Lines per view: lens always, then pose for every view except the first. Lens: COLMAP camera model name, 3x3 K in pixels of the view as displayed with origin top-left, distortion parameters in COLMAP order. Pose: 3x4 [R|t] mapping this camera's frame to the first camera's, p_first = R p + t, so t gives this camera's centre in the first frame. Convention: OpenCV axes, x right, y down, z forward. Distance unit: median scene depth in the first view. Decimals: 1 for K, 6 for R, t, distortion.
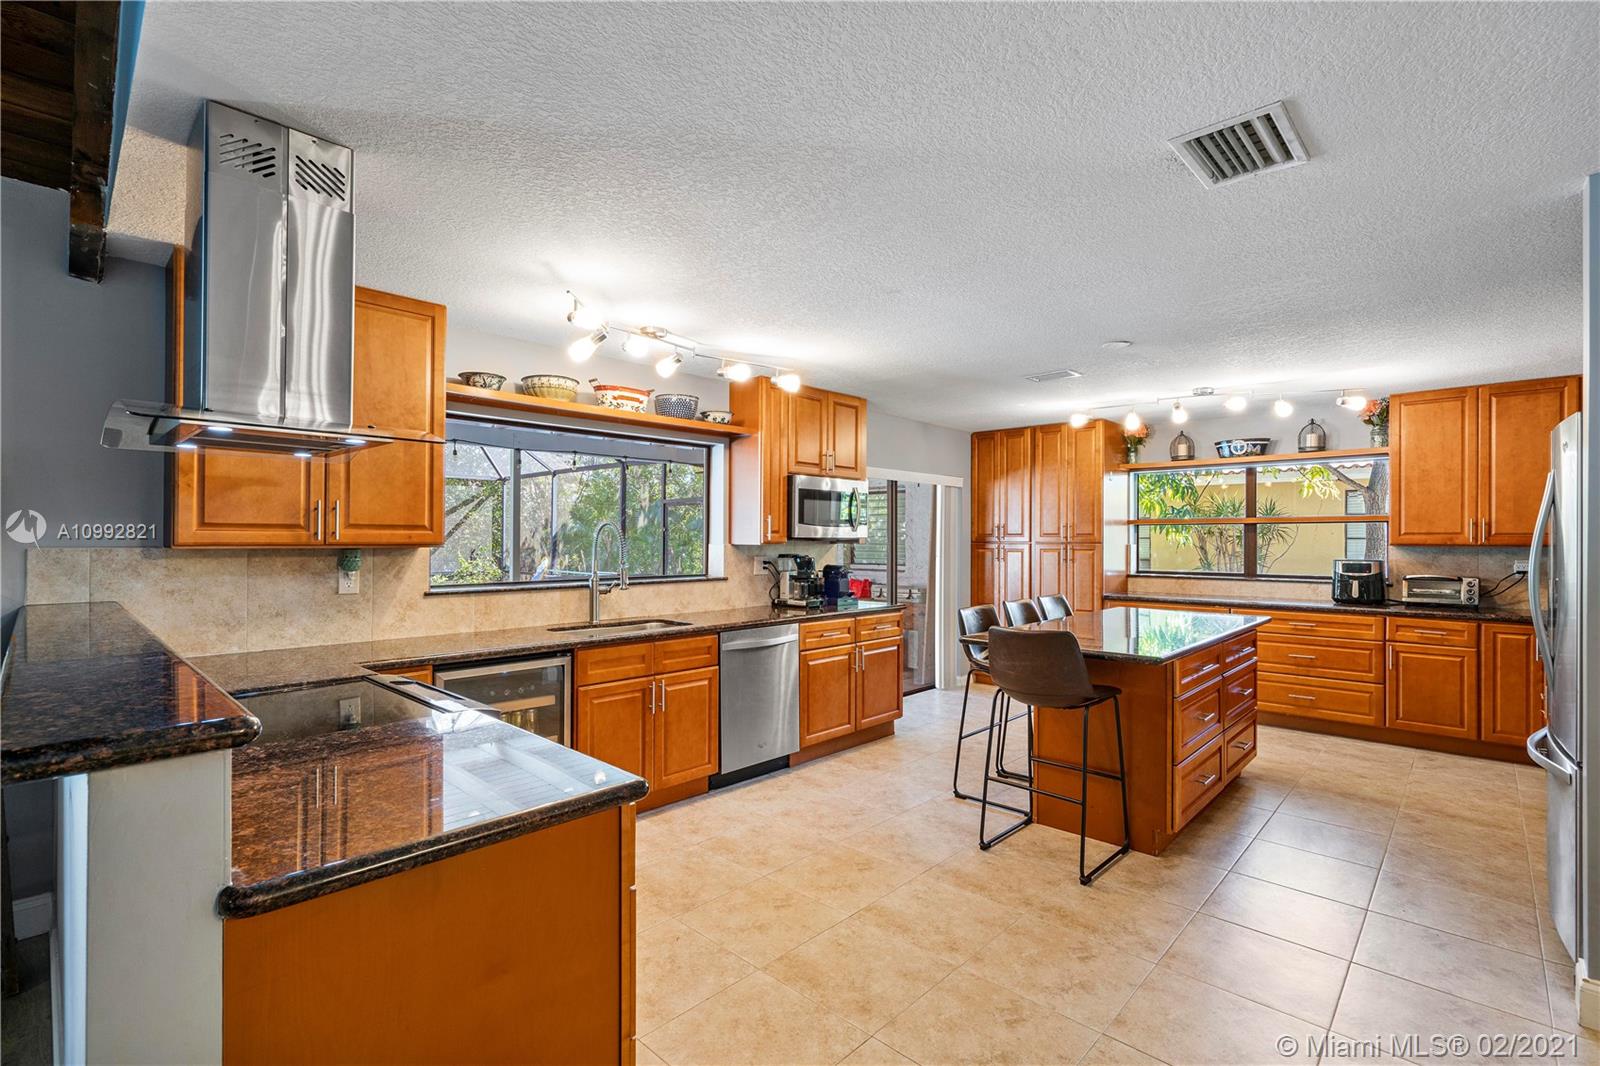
lens RADIAL K [[727.7, 0, 796.6], [0, 727.7, 535.1], [0, 0, 1]] dist [-0.004257, 0.001928]
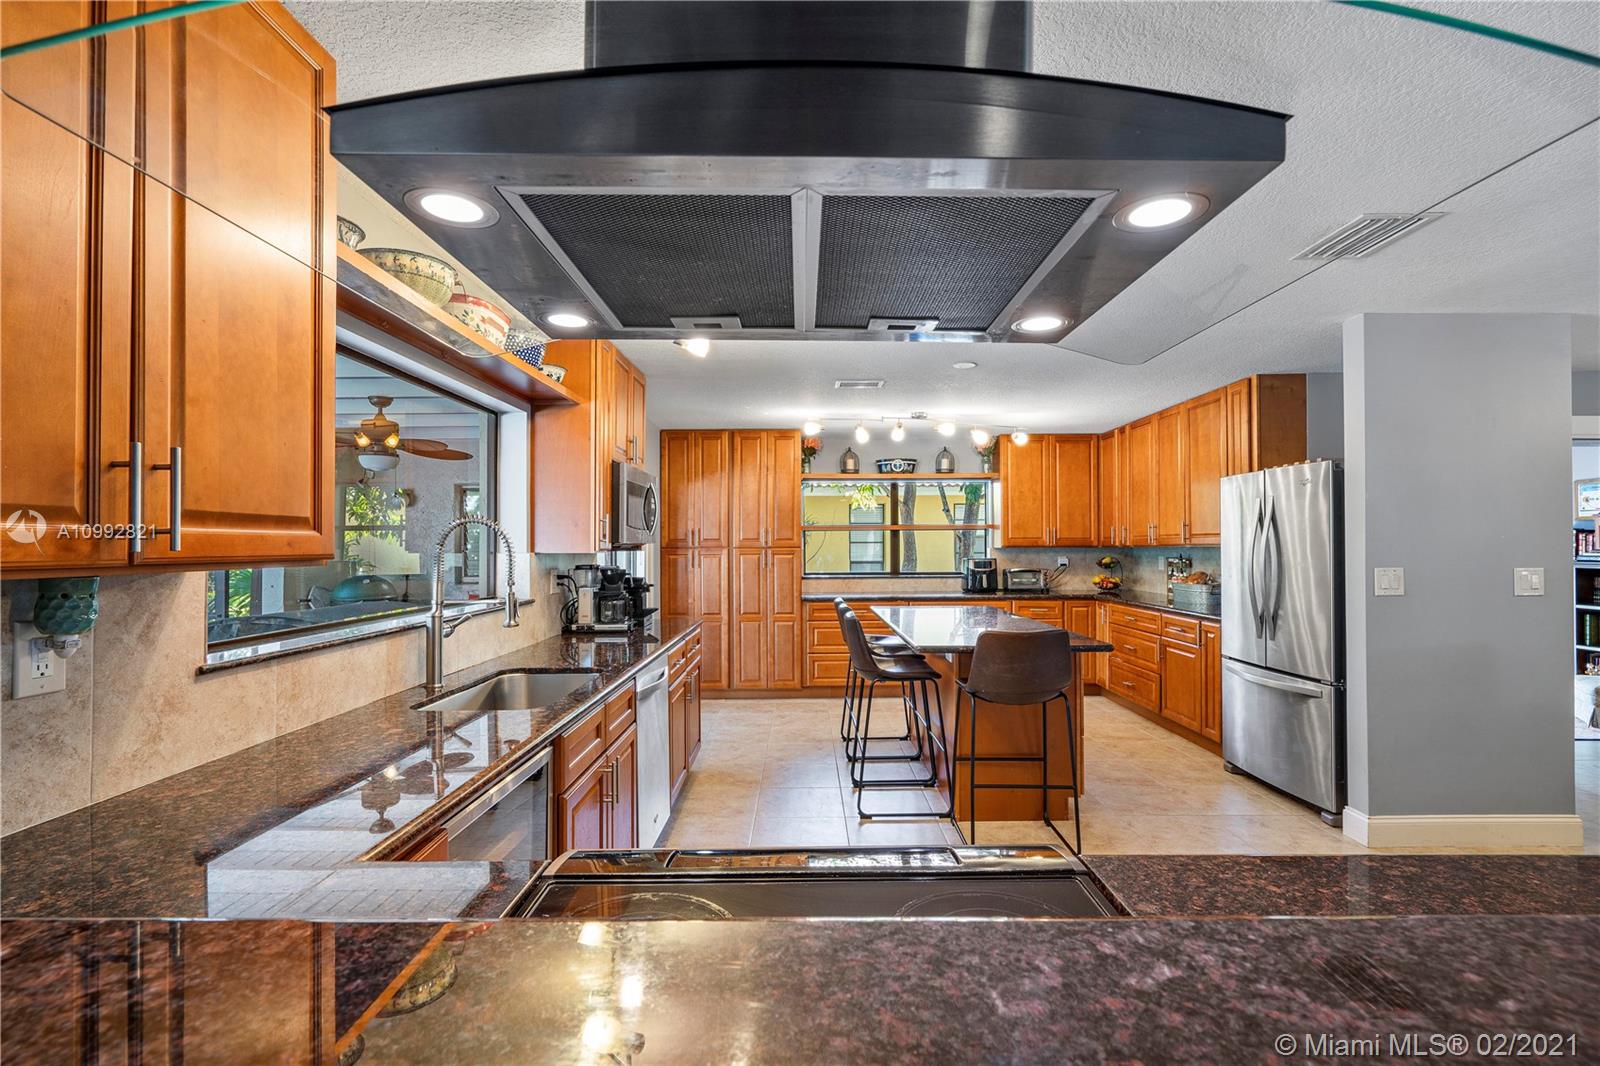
lens RADIAL K [[727.7, 0, 801.1], [0, 727.7, 539.3], [0, 0, 1]] dist [-0.004257, 0.001928]
pose [[0.726855, -0.000918, 0.686791, -0.369090], [0.003057, 0.999994, -0.001899, 0.001285], [-0.686785, 0.003479, 0.726853, 0.284738]]
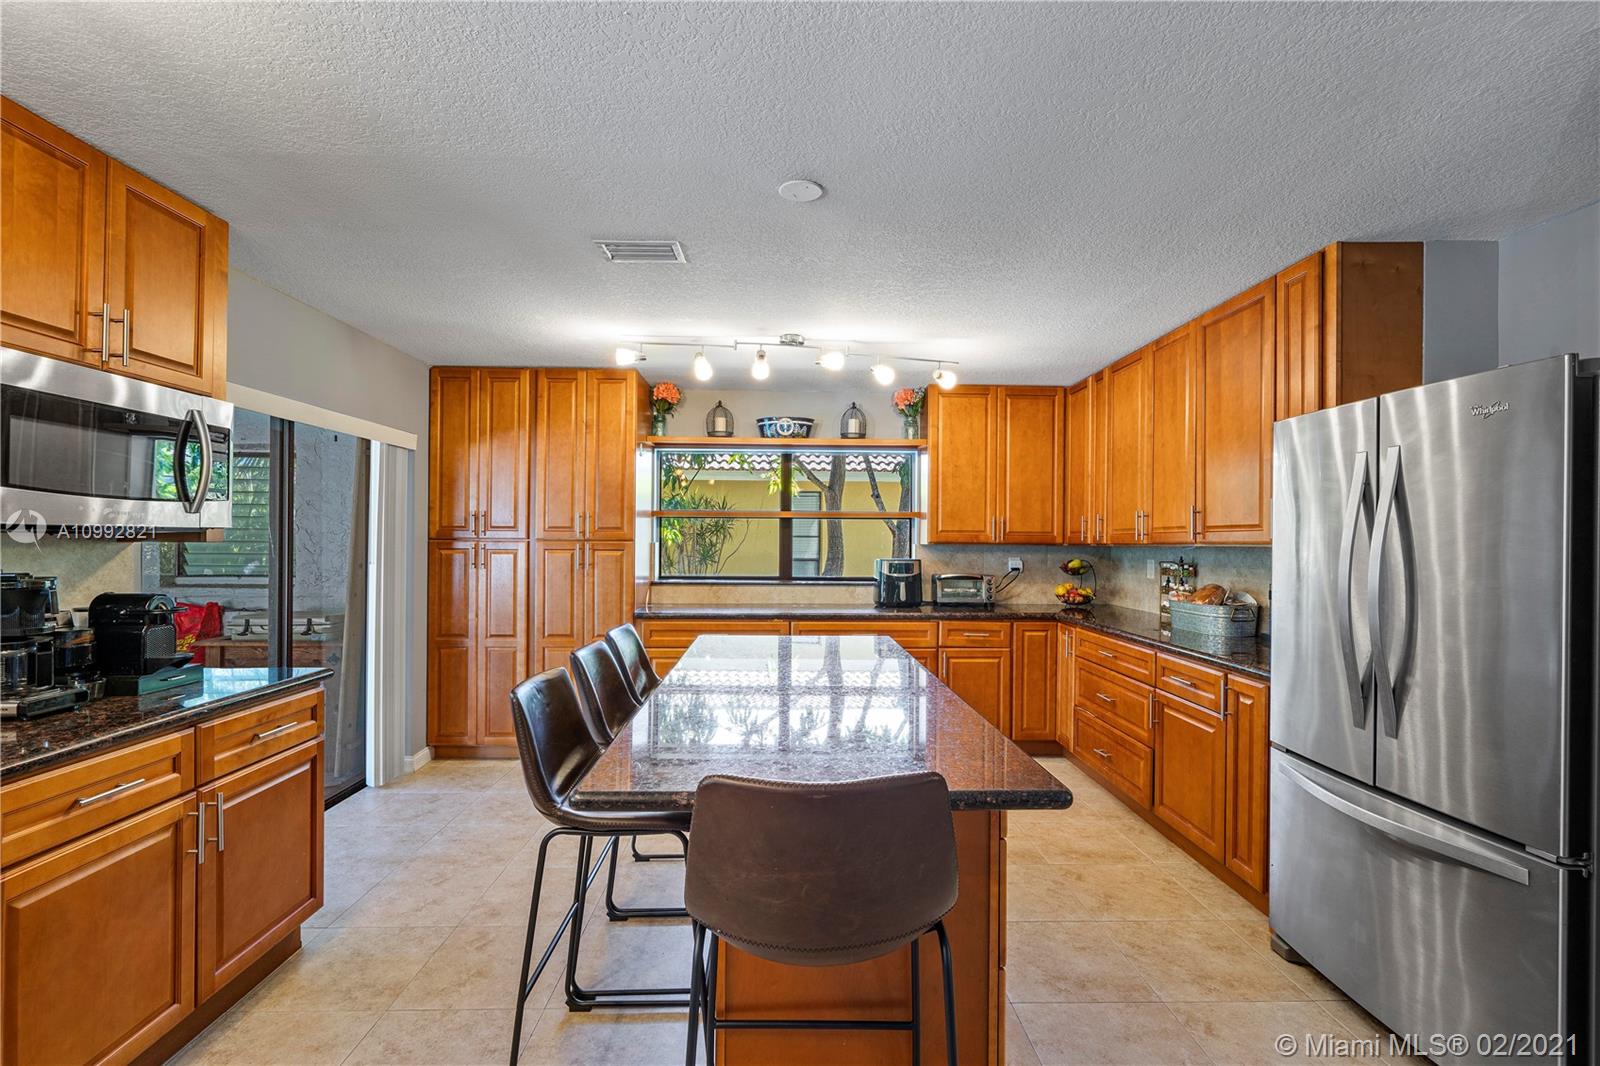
lens RADIAL K [[727.7, 0, 799.1], [0, 727.7, 538.5], [0, 0, 1]] dist [-0.004257, 0.001928]
pose [[0.707789, 0.003648, 0.706415, 0.030599], [-0.009601, 0.999944, 0.004456, 0.004967], [-0.706359, -0.009936, 0.707784, 0.452539]]
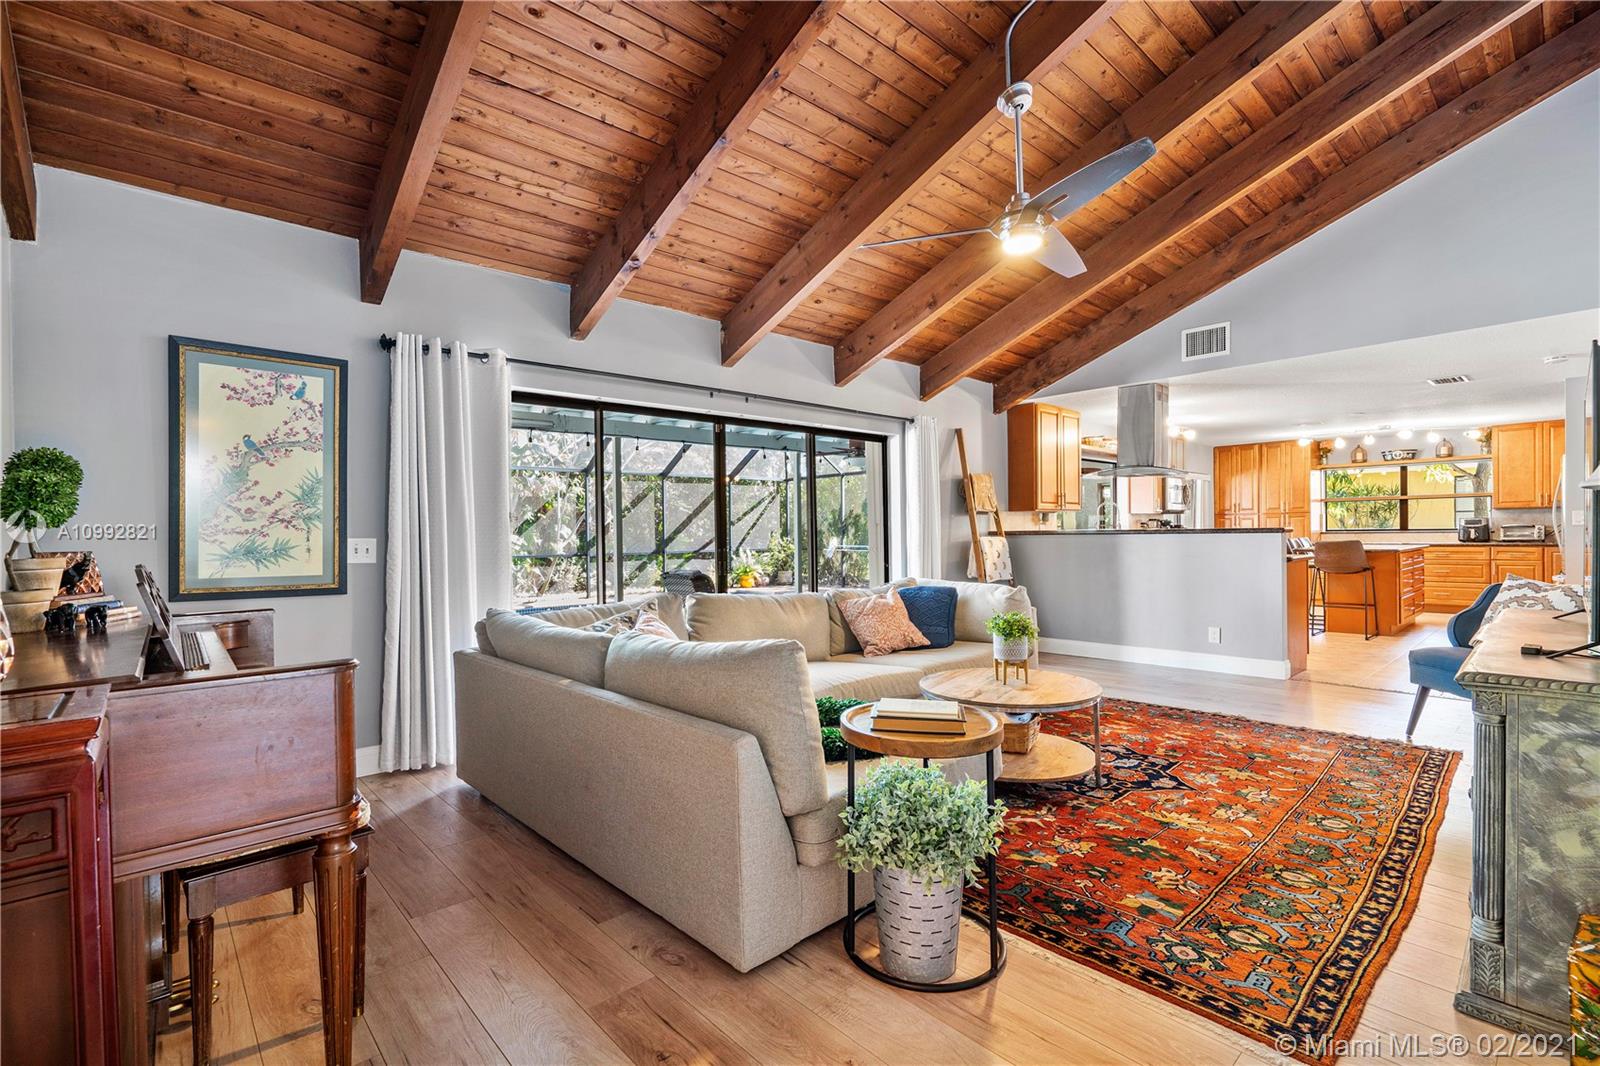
lens RADIAL K [[727.7, 0, 797.4], [0, 727.7, 535.8], [0, 0, 1]] dist [-0.004257, 0.001928]
pose [[0.997322, -0.014524, -0.071677, -0.787087], [0.015245, 0.999838, 0.009530, 0.037175], [0.071527, -0.010597, 0.997382, -0.934286]]
